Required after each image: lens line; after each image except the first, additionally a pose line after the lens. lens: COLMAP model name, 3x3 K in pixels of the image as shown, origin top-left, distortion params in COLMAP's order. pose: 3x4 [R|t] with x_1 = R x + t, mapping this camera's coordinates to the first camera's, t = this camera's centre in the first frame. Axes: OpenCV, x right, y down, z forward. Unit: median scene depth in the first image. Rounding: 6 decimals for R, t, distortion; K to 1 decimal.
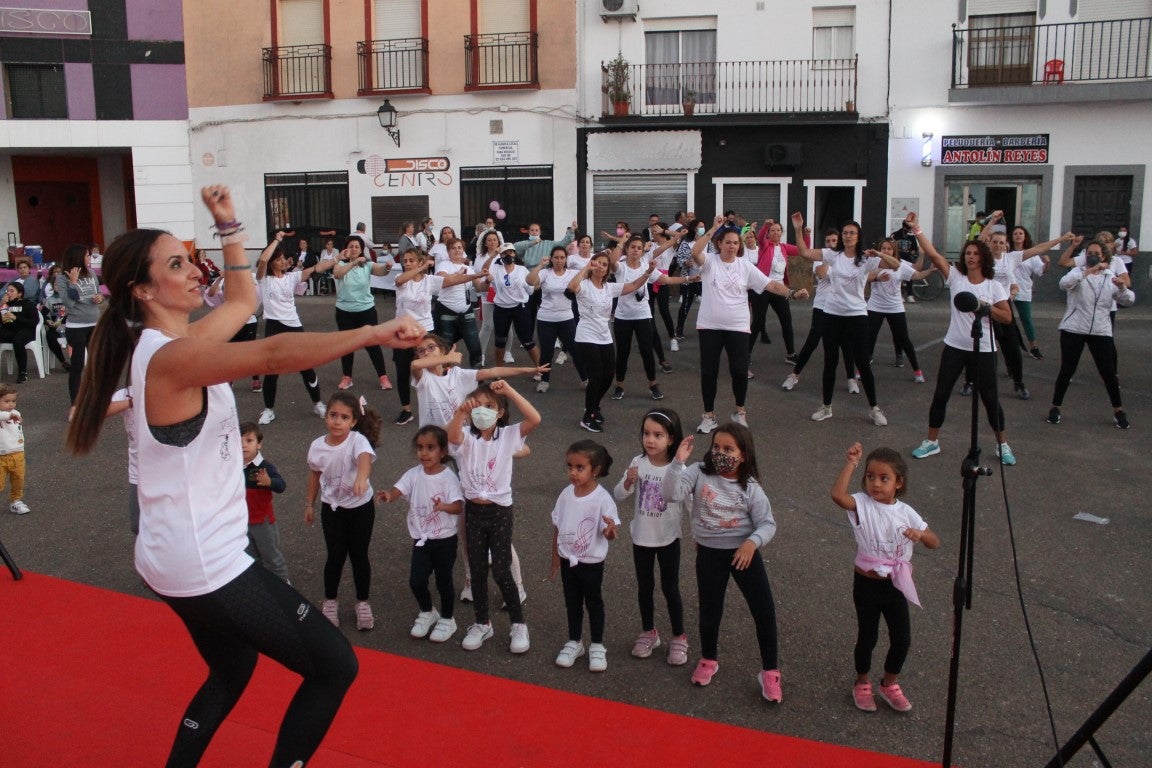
lens RADIAL K [[968.6, 0, 576.0], [0, 968.6, 384.0], [0, 0, 1]] dist [-0.166343, 0.146536]
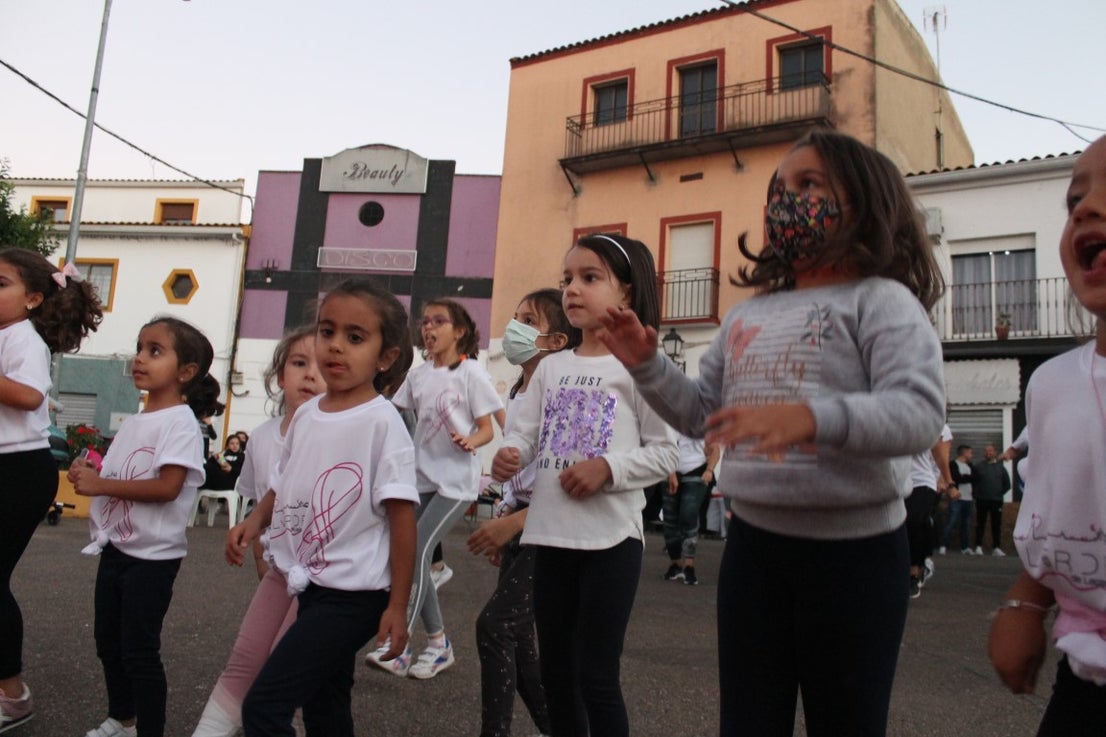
lens RADIAL K [[931.6, 0, 553.0], [0, 931.6, 368.5], [0, 0, 1]] dist [-0.166193, 0.147533]
pose [[0.926185, 0.012458, -0.376864, 0.048715], [-0.134401, 0.944717, -0.299074, 0.042836], [0.352304, 0.327649, 0.876657, 0.146302]]
